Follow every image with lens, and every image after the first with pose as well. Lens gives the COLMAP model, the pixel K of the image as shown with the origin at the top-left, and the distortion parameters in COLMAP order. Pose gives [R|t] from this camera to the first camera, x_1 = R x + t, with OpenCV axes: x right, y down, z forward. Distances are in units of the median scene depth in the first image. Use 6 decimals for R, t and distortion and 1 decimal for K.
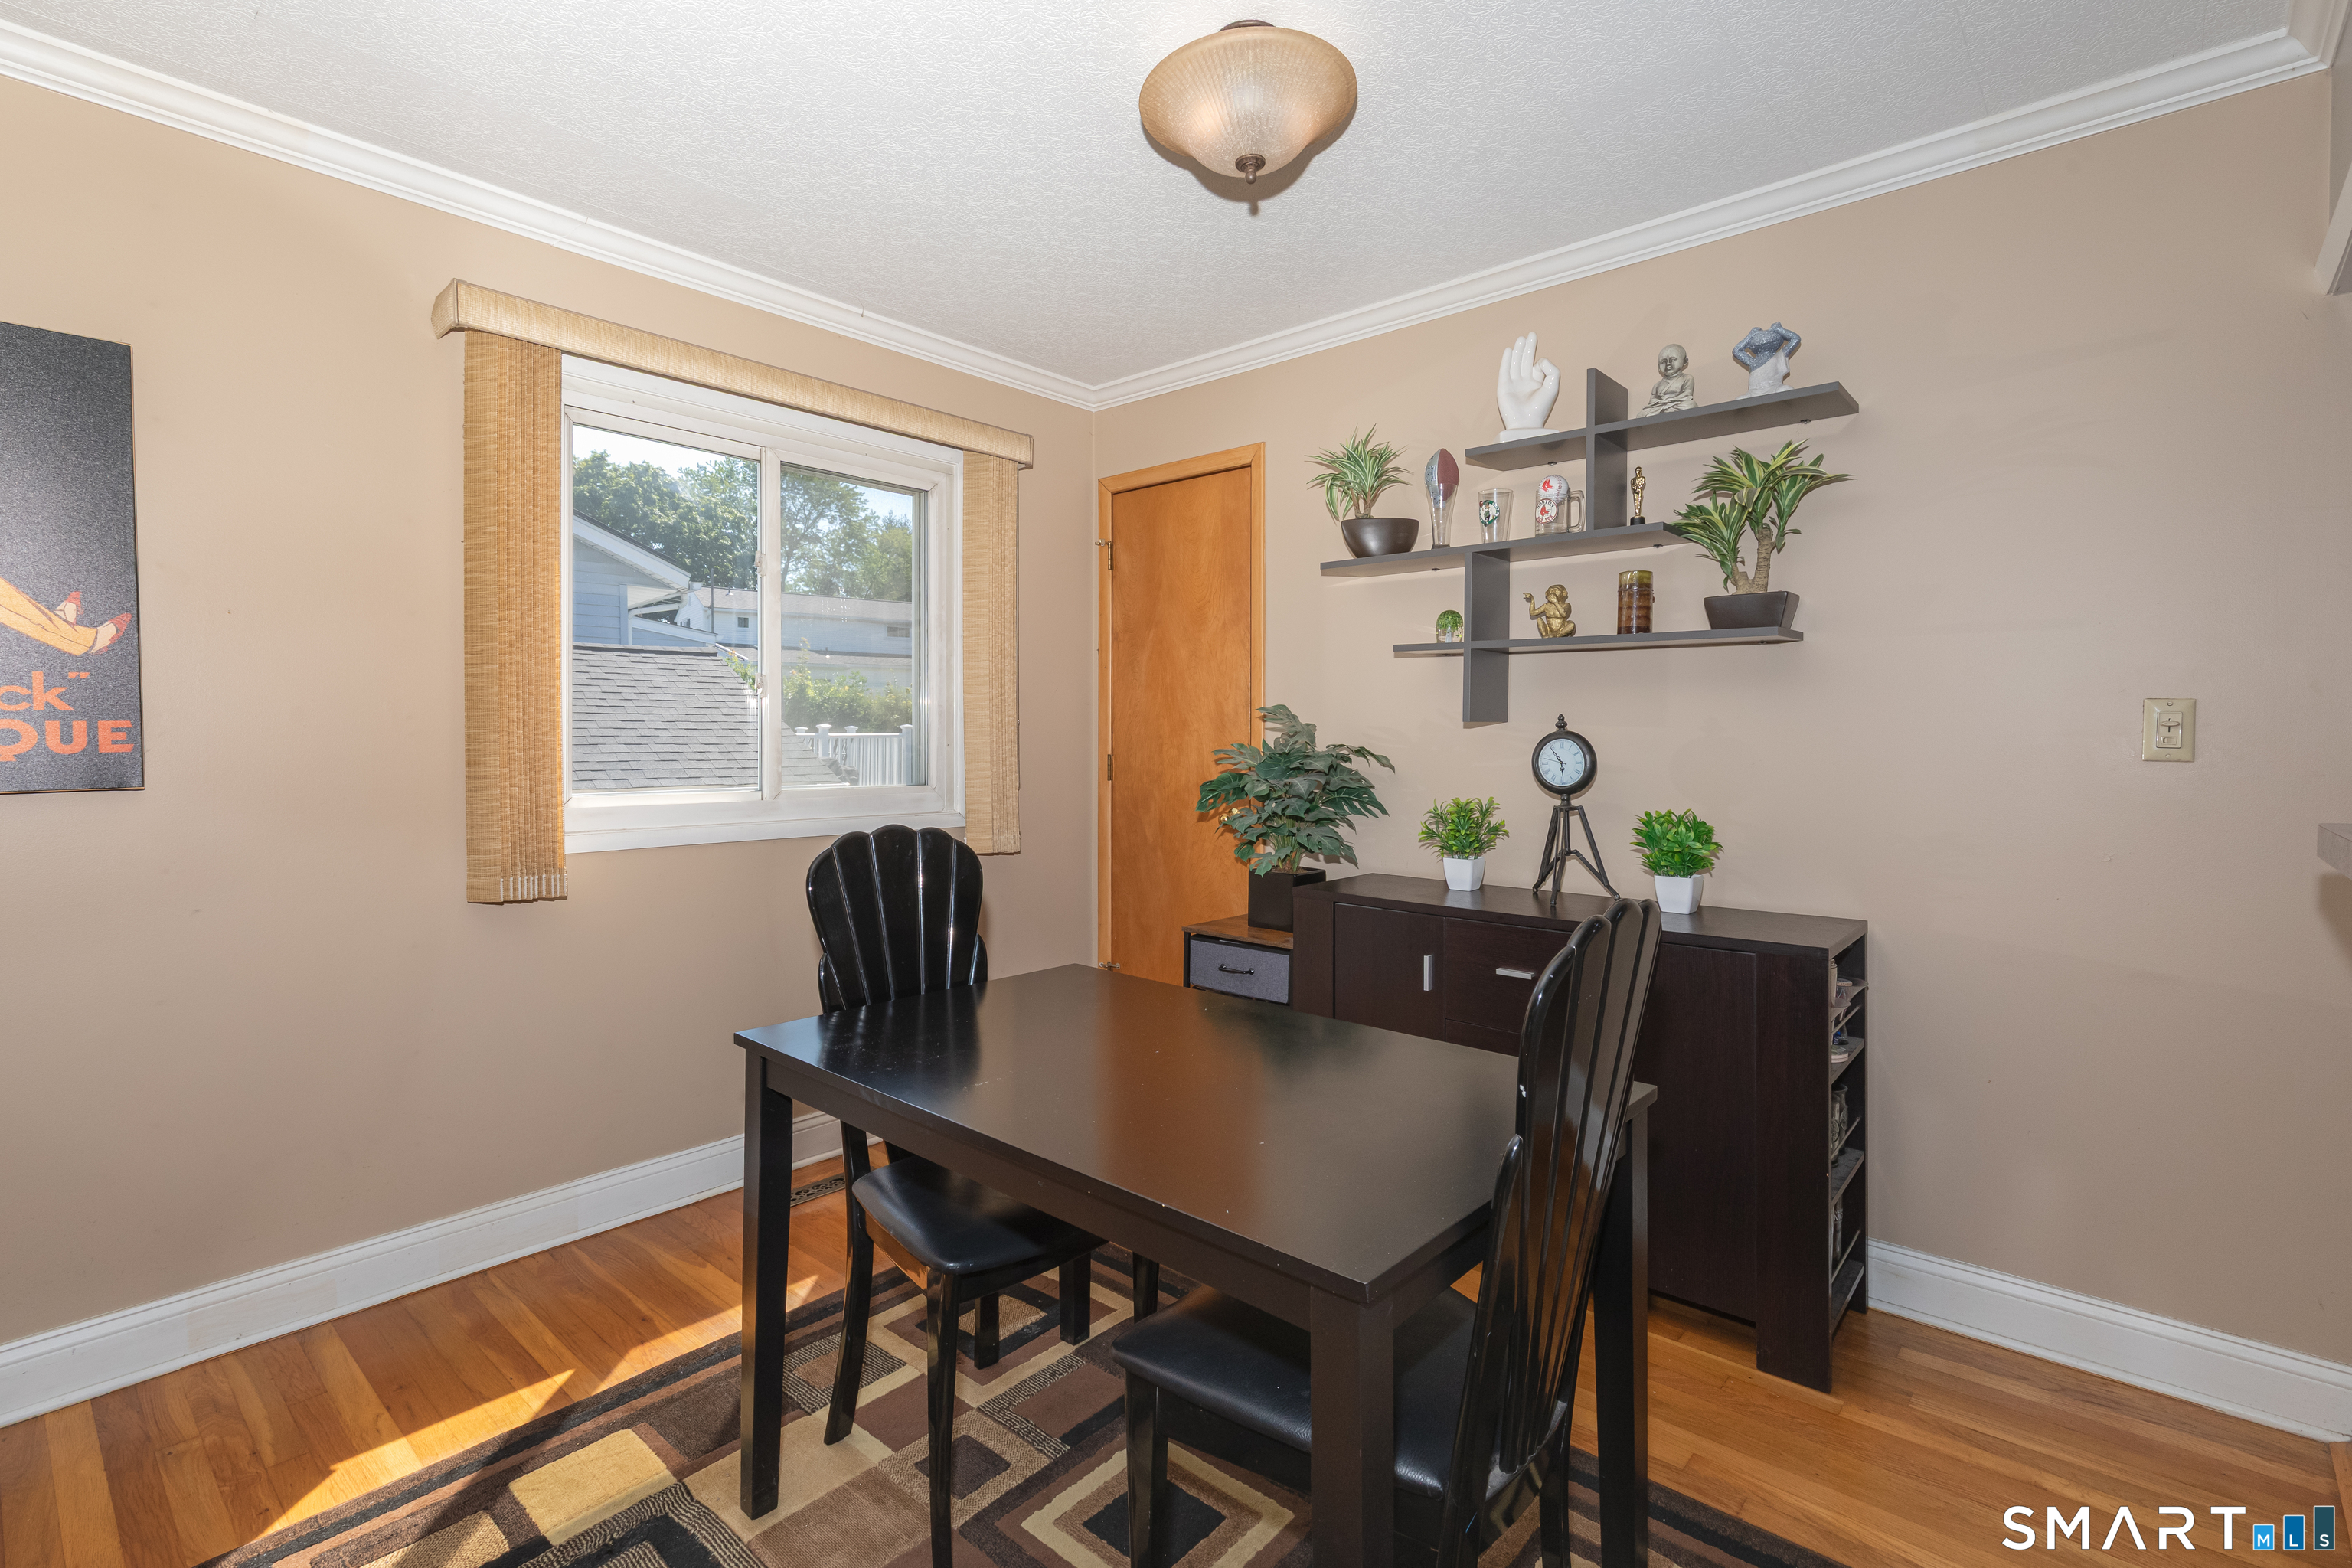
lens RADIAL K [[1081.9, 0, 1176.7], [0, 1081.9, 760.2], [0, 0, 1]] dist [-0.005412, -0.001753]
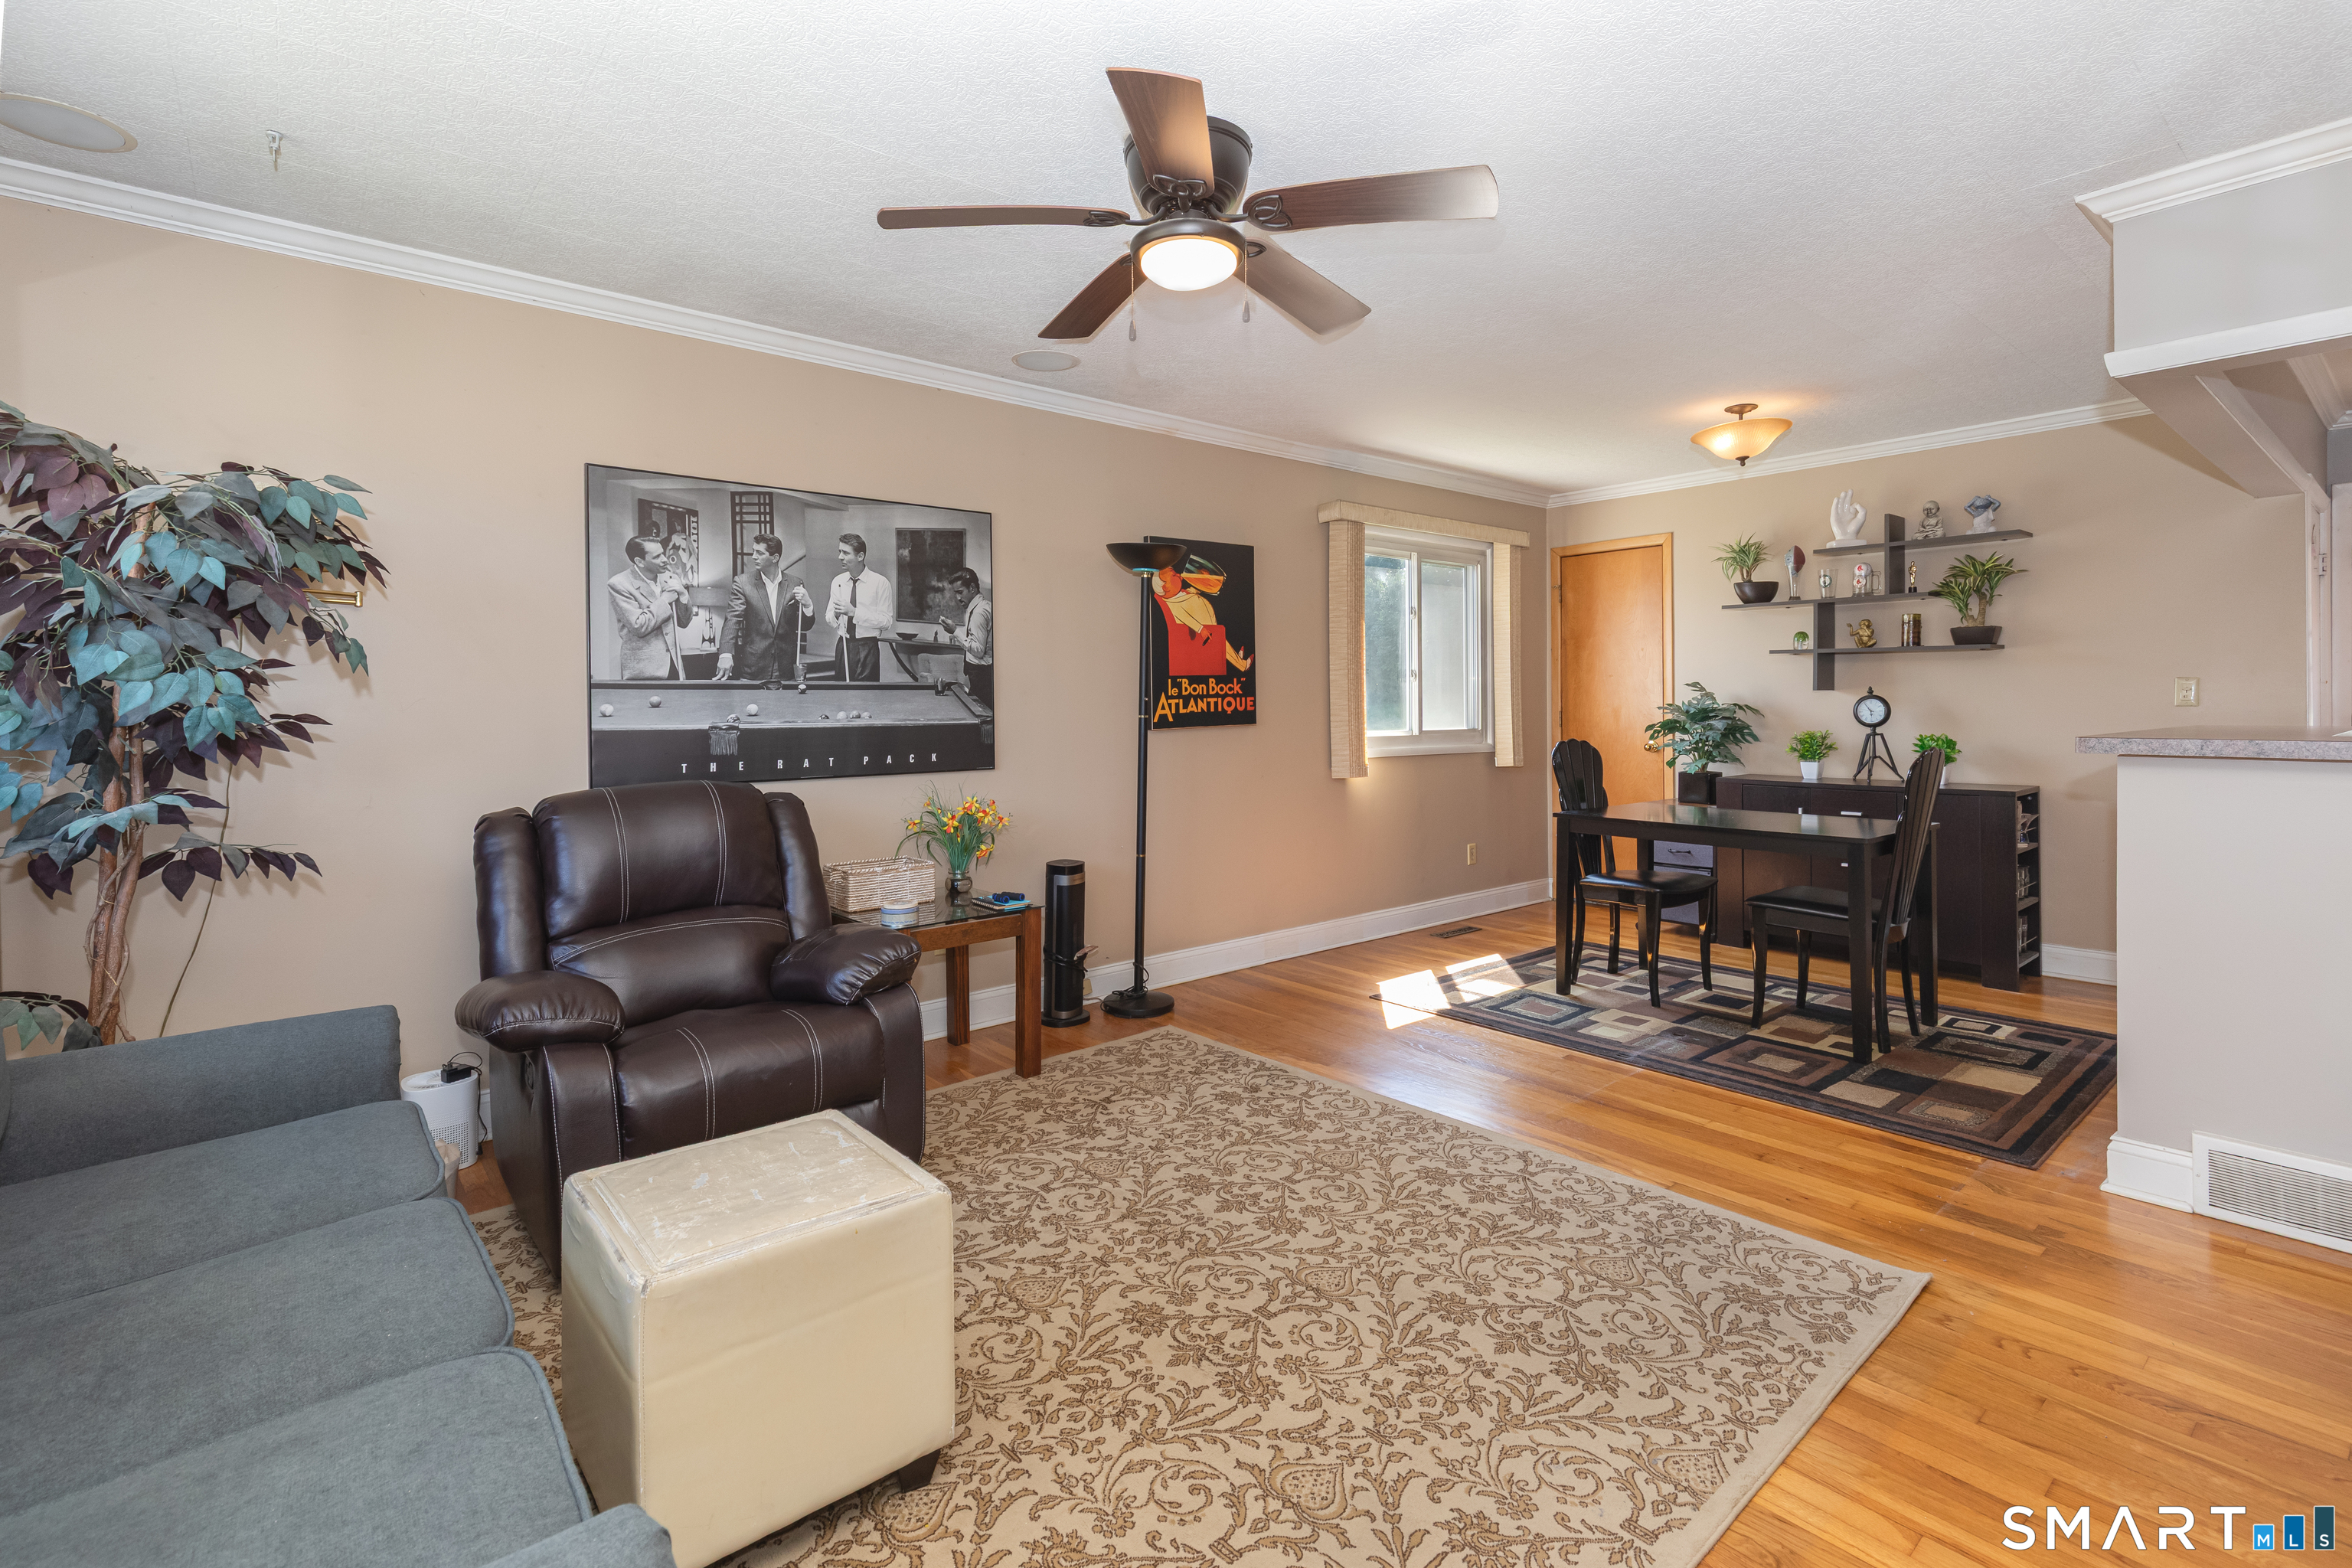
lens RADIAL K [[1081.9, 0, 1178.2], [0, 1081.9, 720.5], [0, 0, 1]] dist [-0.005412, -0.001753]
pose [[0.988666, -0.007130, -0.149959, -0.594583], [0.006555, 0.999969, -0.004324, 0.019990], [0.149985, 0.003292, 0.988683, -1.127130]]
